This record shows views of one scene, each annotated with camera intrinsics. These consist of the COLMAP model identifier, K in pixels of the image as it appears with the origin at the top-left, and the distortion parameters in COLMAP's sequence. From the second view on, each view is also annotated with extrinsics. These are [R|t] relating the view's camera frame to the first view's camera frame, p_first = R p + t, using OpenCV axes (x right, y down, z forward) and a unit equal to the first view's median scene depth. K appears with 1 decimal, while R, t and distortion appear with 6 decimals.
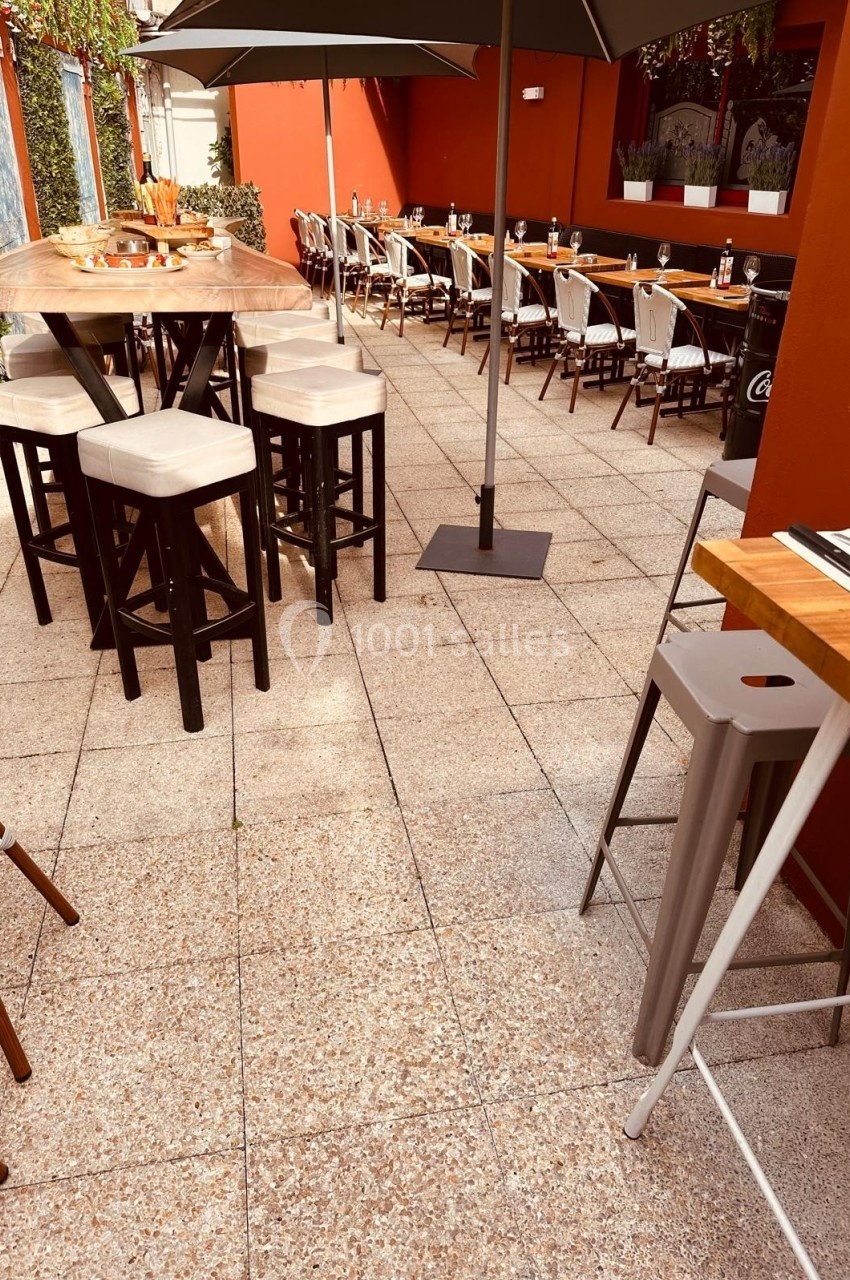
lens RADIAL K [[882.1, 0, 420.9], [0, 882.1, 654.9], [0, 0, 1]] dist [0.003133, -0.020920]
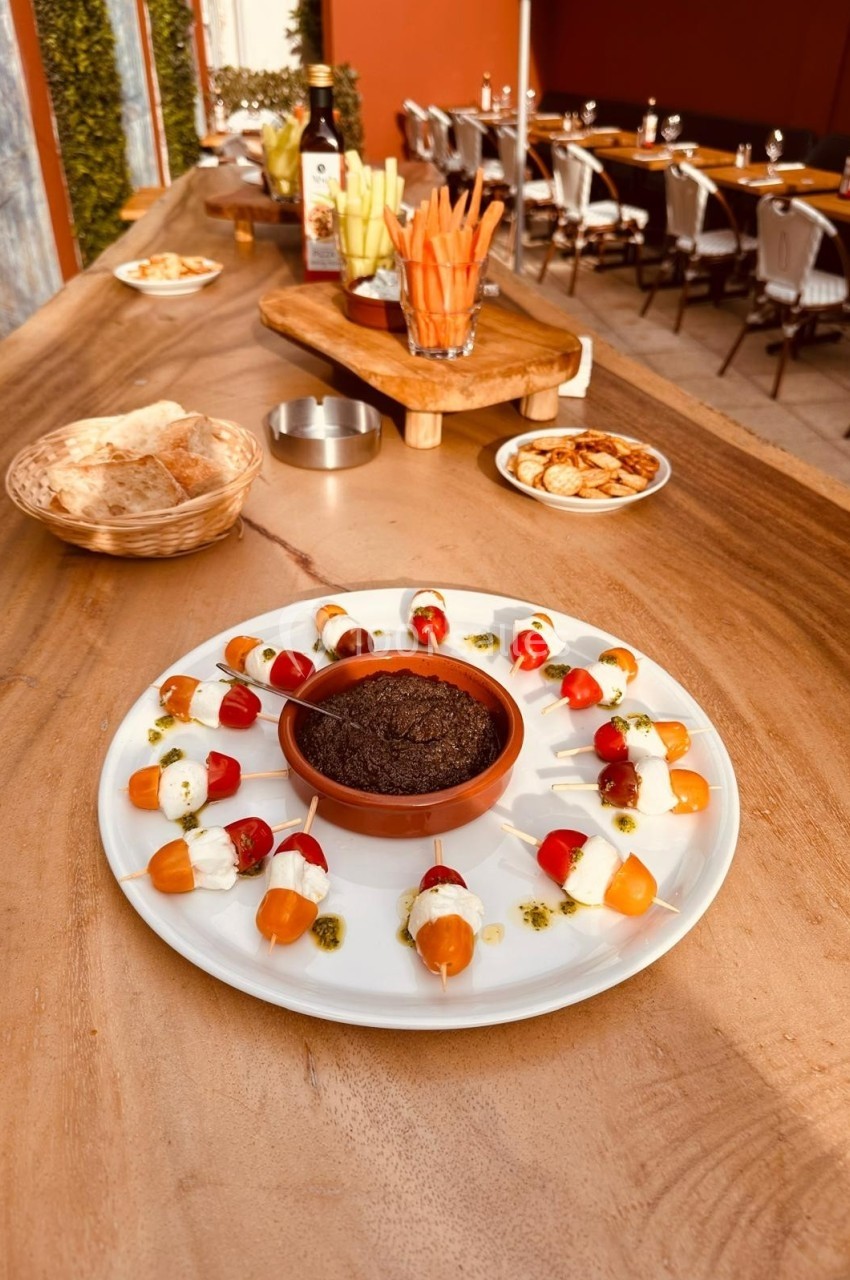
lens RADIAL K [[912.9, 0, 425.0], [0, 912.9, 640.0], [0, 0, 1]] dist [-0.016712, -0.001434]
pose [[0.998548, 0.024823, -0.047816, -0.120855], [-0.020620, 0.996040, 0.086482, -0.182972], [0.049773, -0.085371, 0.995105, 0.306235]]
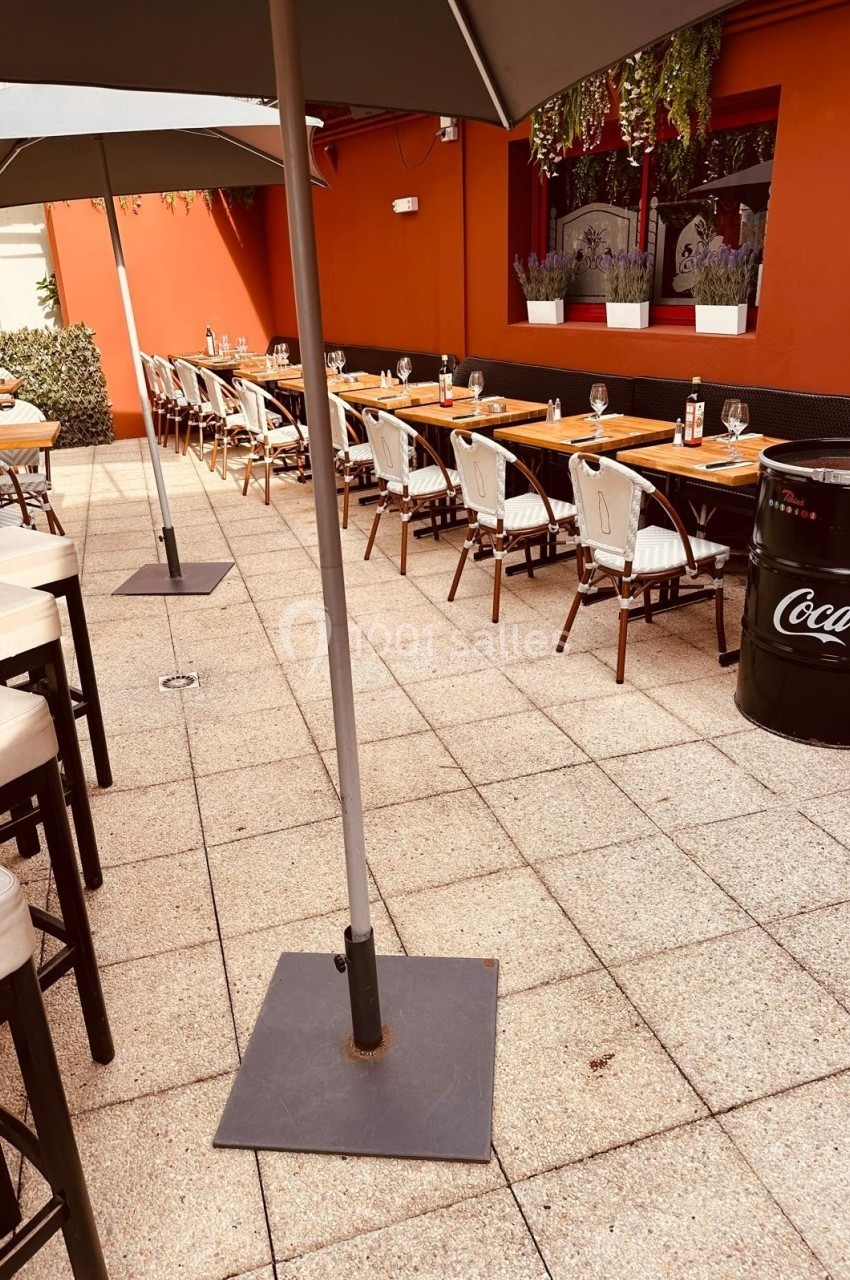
lens RADIAL K [[892.5, 0, 421.9], [0, 892.5, 638.6], [0, 0, 1]] dist [0.082921, -0.121748]
pose [[0.992822, -0.086779, 0.082304, 0.046942], [0.096937, 0.986929, -0.128739, -0.156963], [-0.070056, 0.135793, 0.988257, 0.268715]]
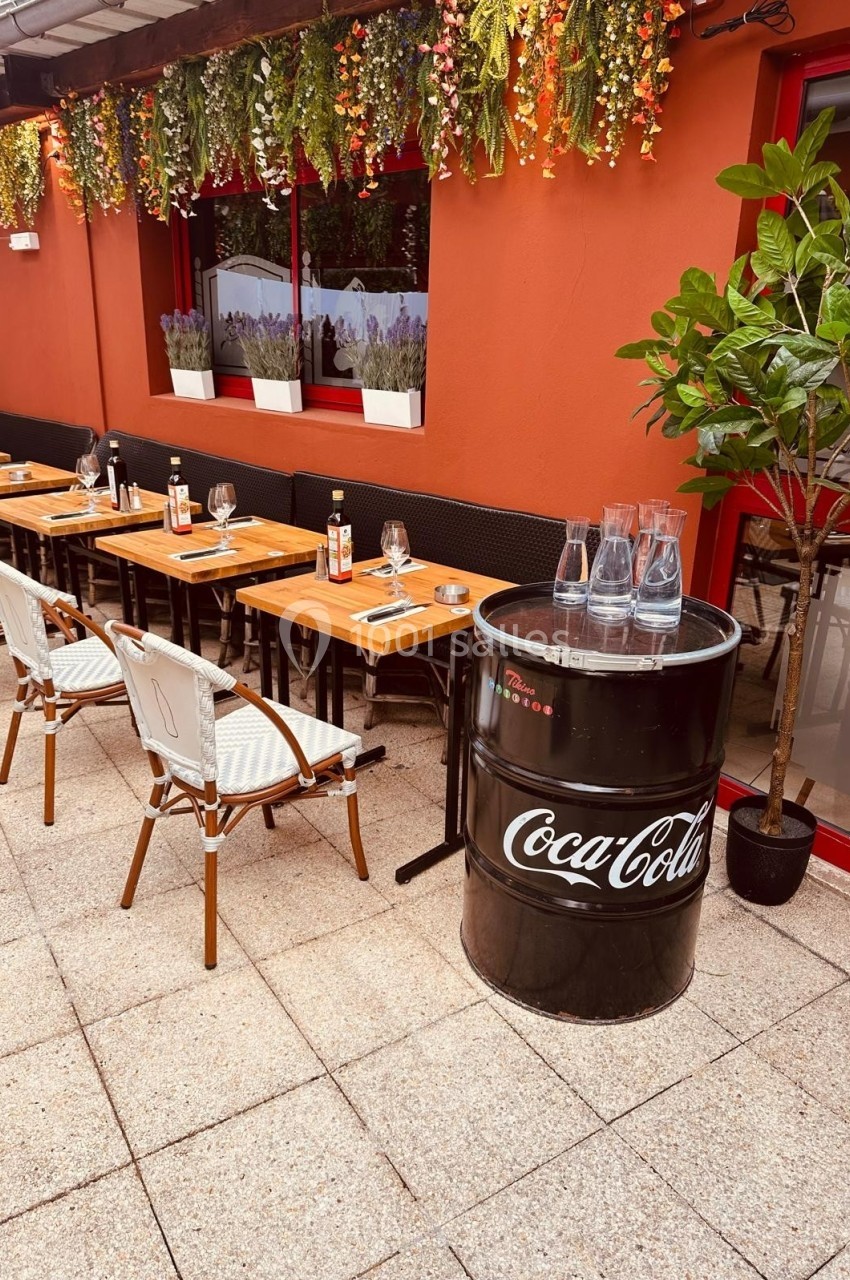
lens RADIAL K [[912.9, 0, 425.0], [0, 912.9, 640.0], [0, 0, 1]] dist [-0.016712, -0.001434]
pose [[0.934183, -0.101469, 0.342061, 0.177931], [0.161935, 0.974857, -0.153069, -0.246812], [-0.317929, 0.198386, 0.927127, 0.422545]]
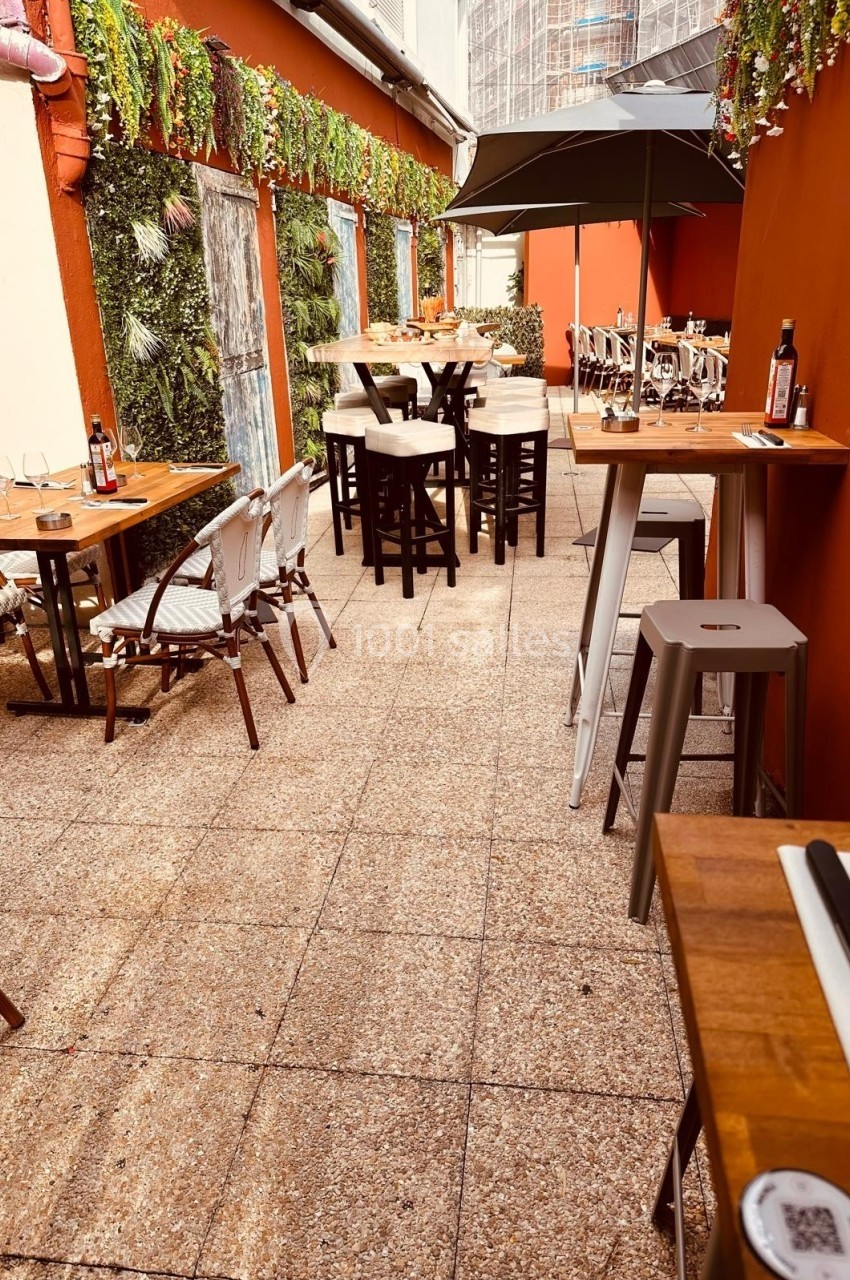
lens RADIAL K [[882.9, 0, 425.0], [0, 882.9, 640.0], [0, 0, 1]] dist [0.065287, -0.077935]
pose [[0.948476, 0.079195, -0.306791, 0.124606], [-0.119625, 0.986103, -0.115282, 0.142725], [0.293398, 0.146042, 0.944769, -0.244462]]
